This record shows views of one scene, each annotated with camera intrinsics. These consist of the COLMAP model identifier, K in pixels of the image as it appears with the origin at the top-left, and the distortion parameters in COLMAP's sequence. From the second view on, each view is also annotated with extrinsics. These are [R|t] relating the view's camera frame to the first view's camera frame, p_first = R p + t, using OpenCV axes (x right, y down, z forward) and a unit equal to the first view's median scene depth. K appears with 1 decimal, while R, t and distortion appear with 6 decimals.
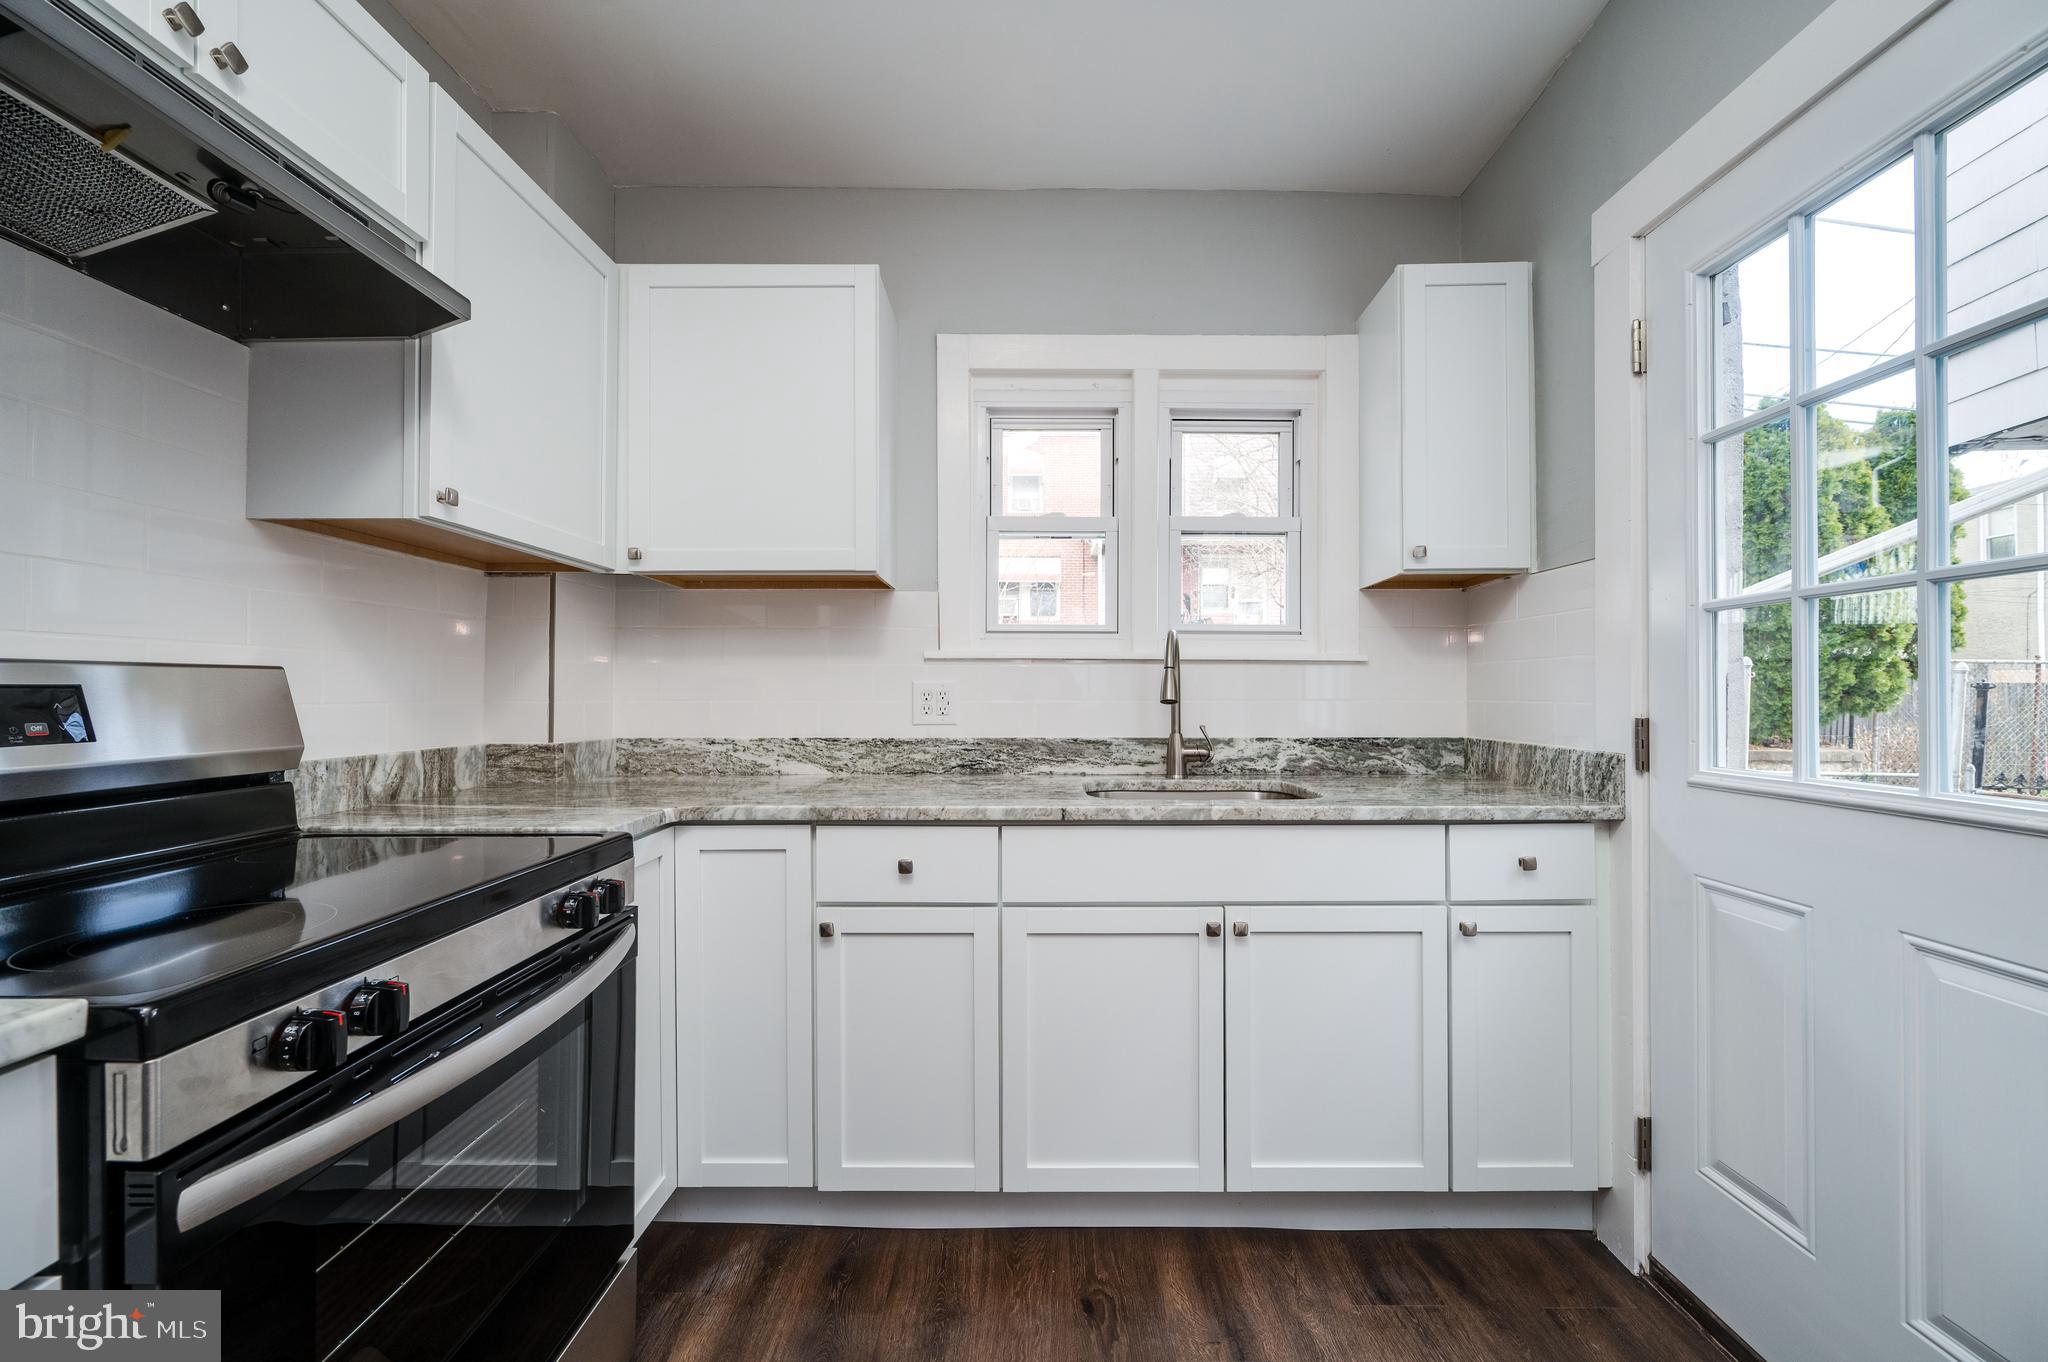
lens RADIAL K [[806.2, 0, 1035.0], [0, 806.2, 691.4], [0, 0, 1]] dist [-0.002304, -0.000405]
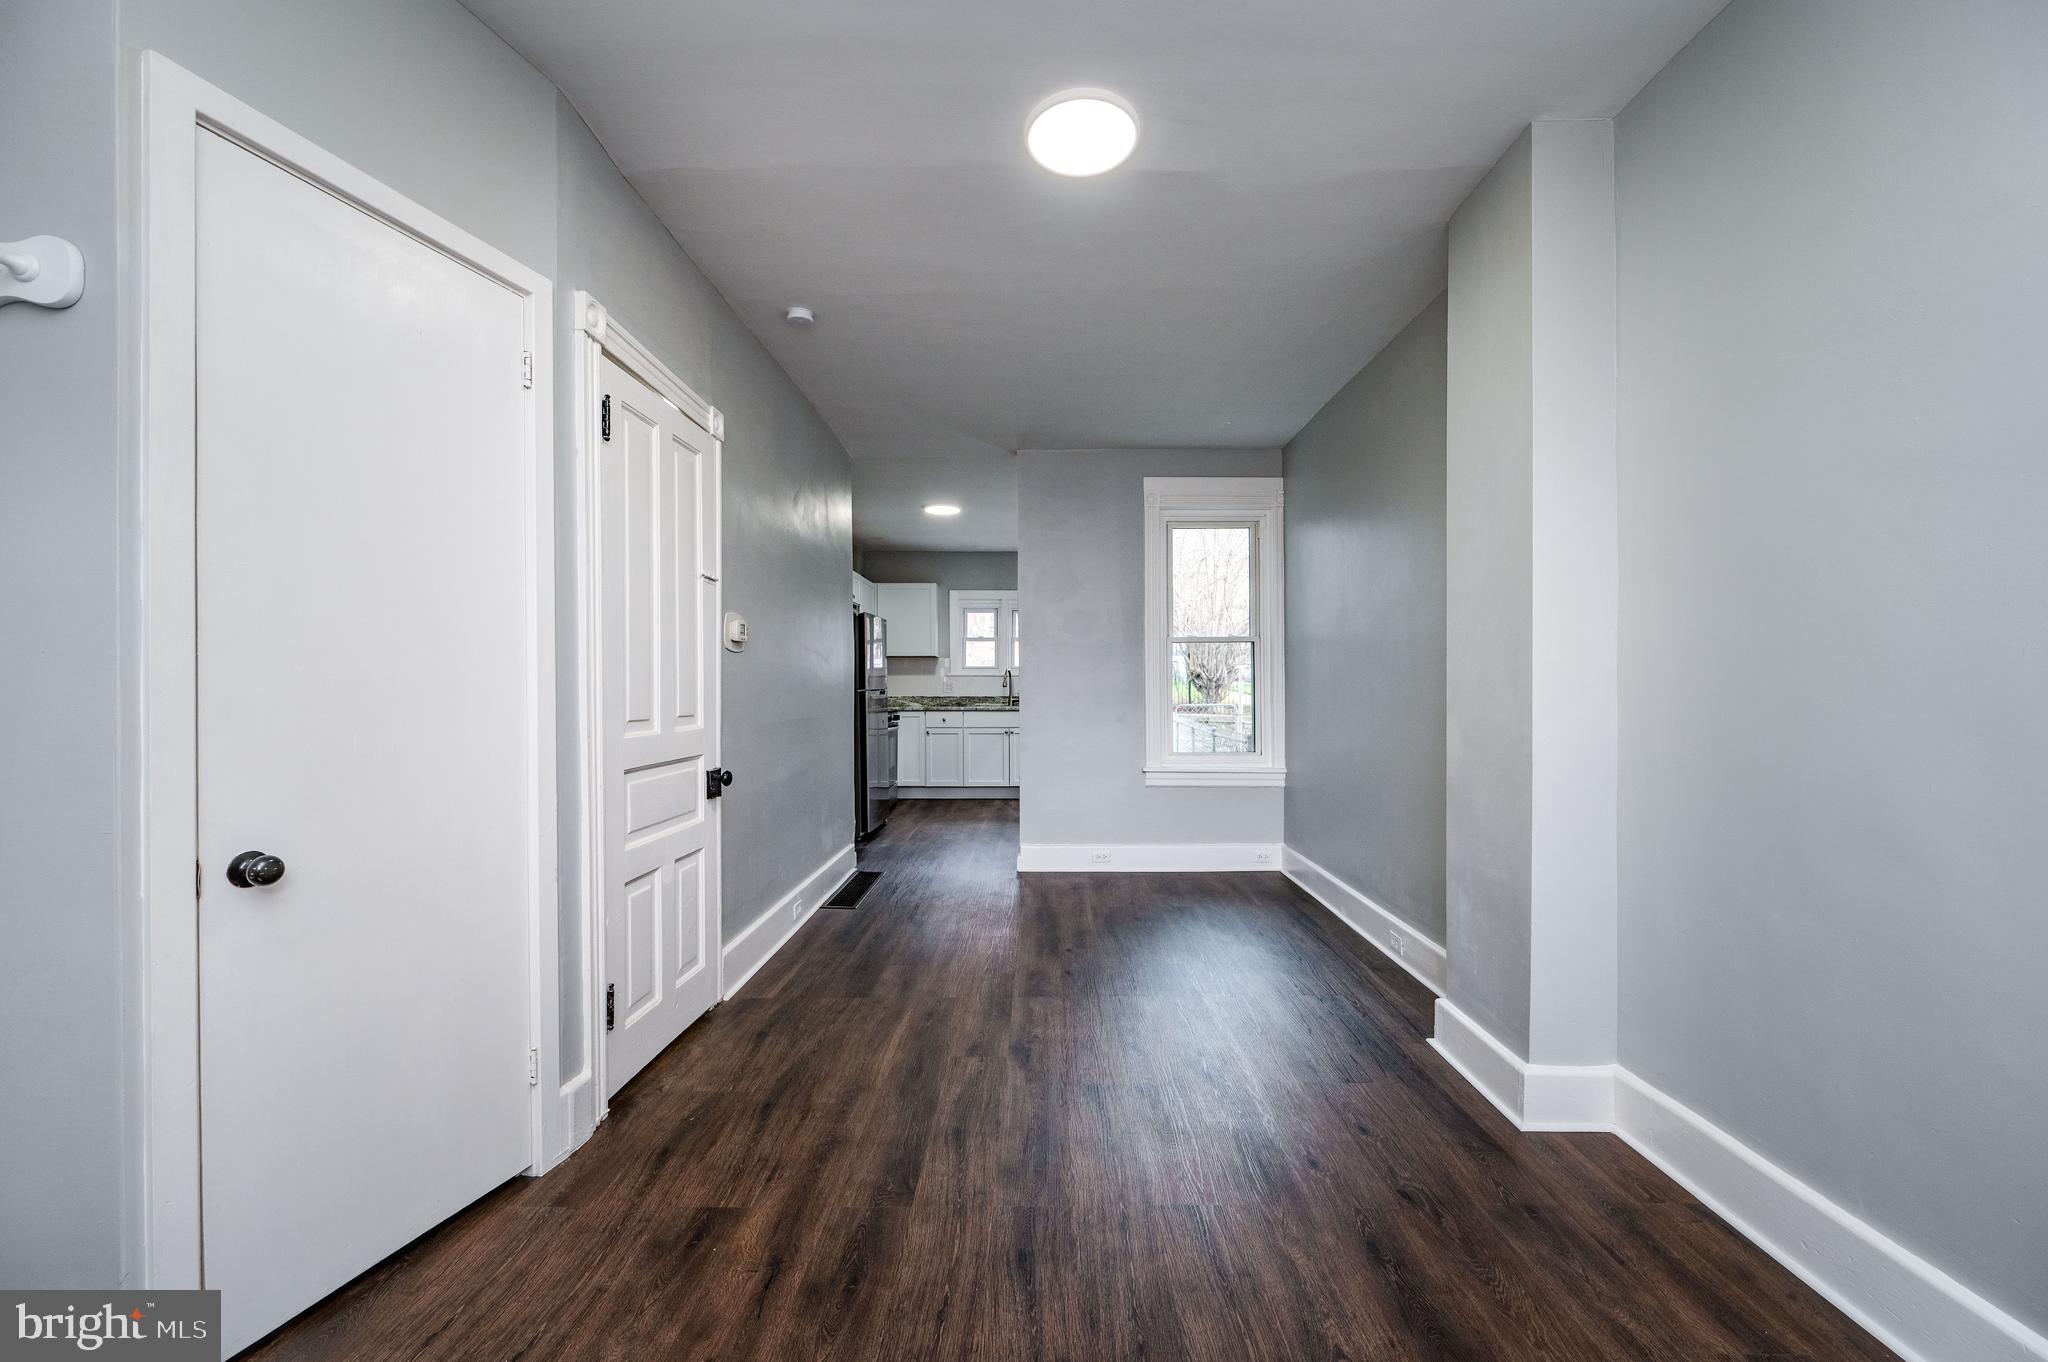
lens RADIAL K [[843.8, 0, 1049.3], [0, 843.8, 688.6], [0, 0, 1]] dist [-0.001762, -0.000155]
pose [[0.999967, 0.002518, 0.007689, 0.369800], [-0.002568, 0.999976, 0.006493, -0.007022], [-0.007672, -0.006512, 0.999949, -3.477016]]
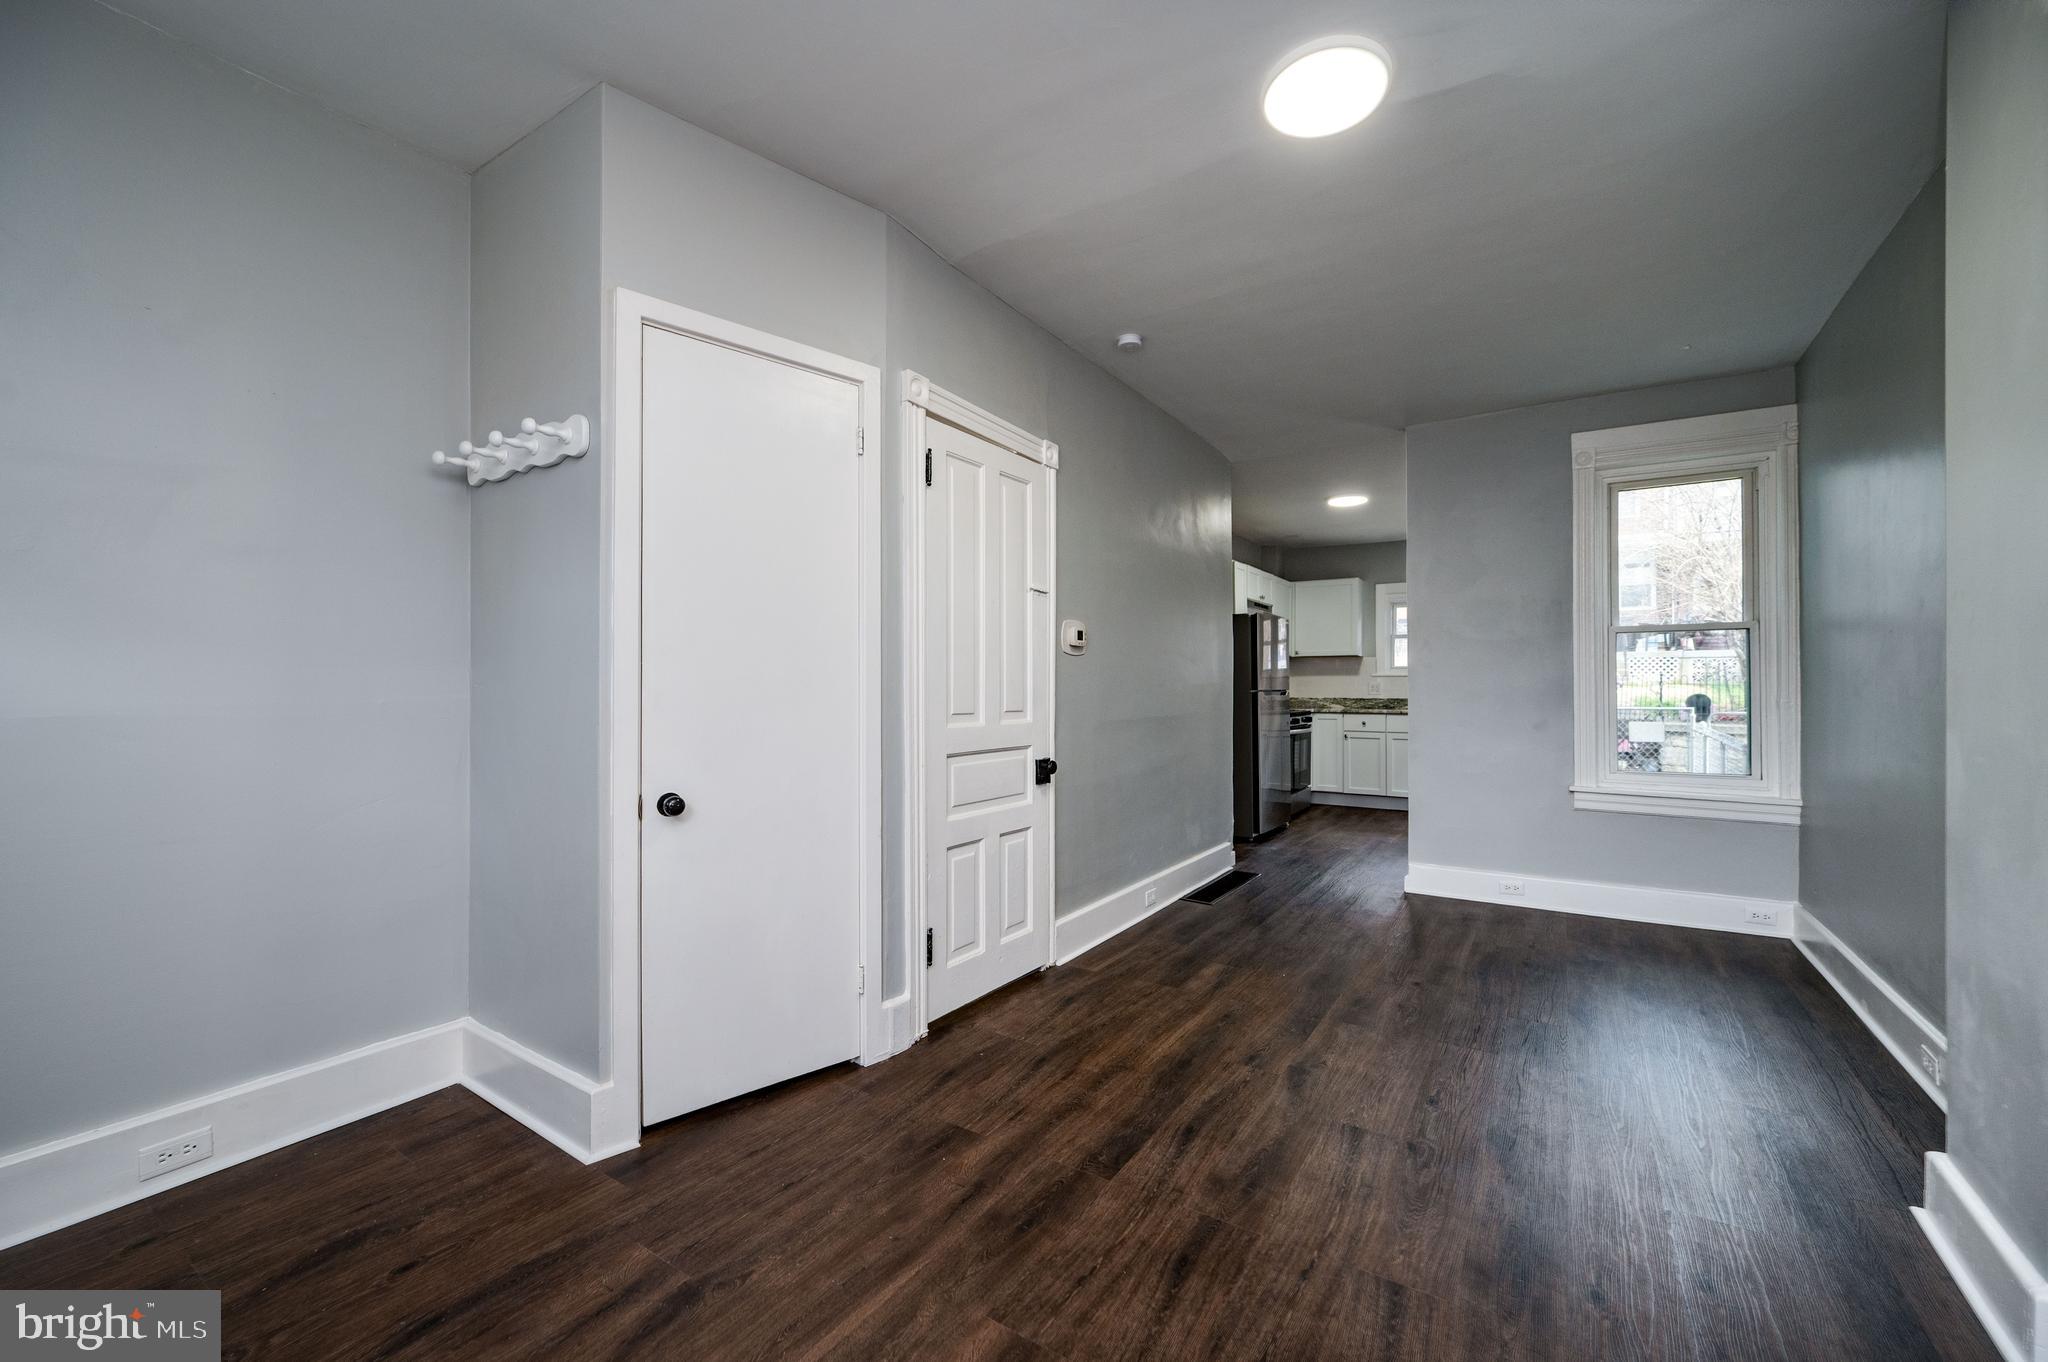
lens RADIAL K [[840.4, 0, 1028.4], [0, 840.4, 683.9], [0, 0, 1]] dist [-0.000138, -0.000165]
pose [[0.841682, 0.002386, -0.539968, 0.684523], [-0.002552, 0.999997, 0.000441, -0.004155], [0.539968, 0.001007, 0.841685, -3.417220]]
